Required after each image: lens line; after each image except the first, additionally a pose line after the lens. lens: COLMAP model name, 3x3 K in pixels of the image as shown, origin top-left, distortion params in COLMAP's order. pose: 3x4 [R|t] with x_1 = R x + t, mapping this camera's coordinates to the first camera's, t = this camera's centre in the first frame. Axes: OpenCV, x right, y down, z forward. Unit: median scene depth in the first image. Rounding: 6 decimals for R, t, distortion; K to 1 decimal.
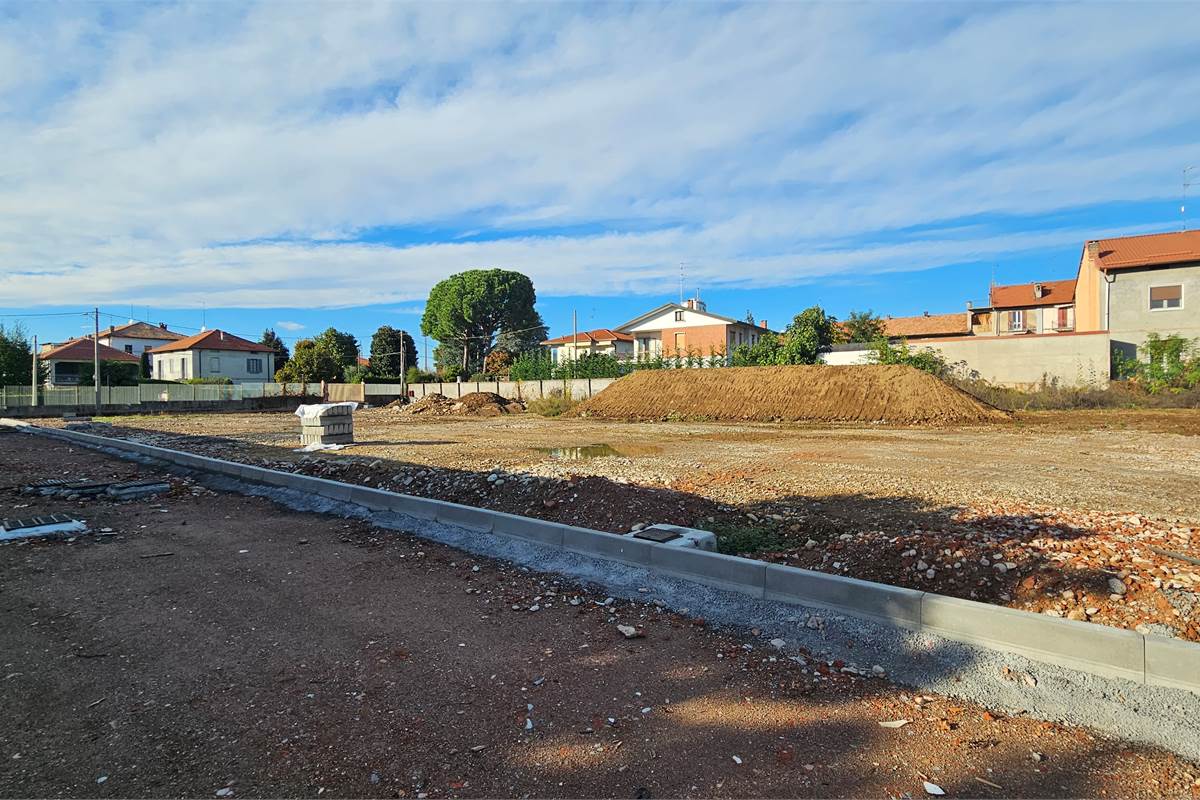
lens RADIAL K [[585.0, 0, 609.9], [0, 585.0, 392.2], [0, 0, 1]] dist [-0.001769, -0.001668]
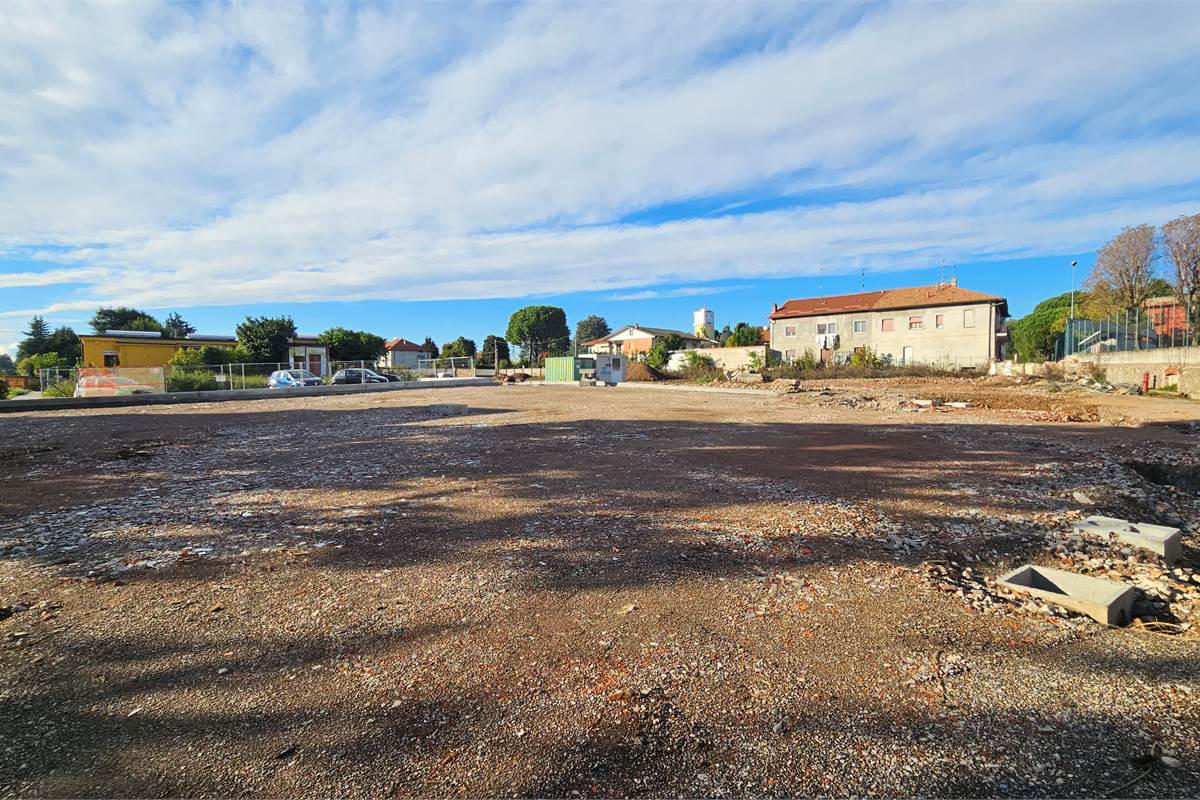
lens RADIAL K [[599.4, 0, 602.7], [0, 599.4, 394.9], [0, 0, 1]] dist [-0.020844, 0.001696]
pose [[0.971604, 0.013282, -0.236241, 1.081692], [-0.007369, 0.999637, 0.025898, 0.038728], [0.236499, -0.023421, 0.971349, -1.918973]]
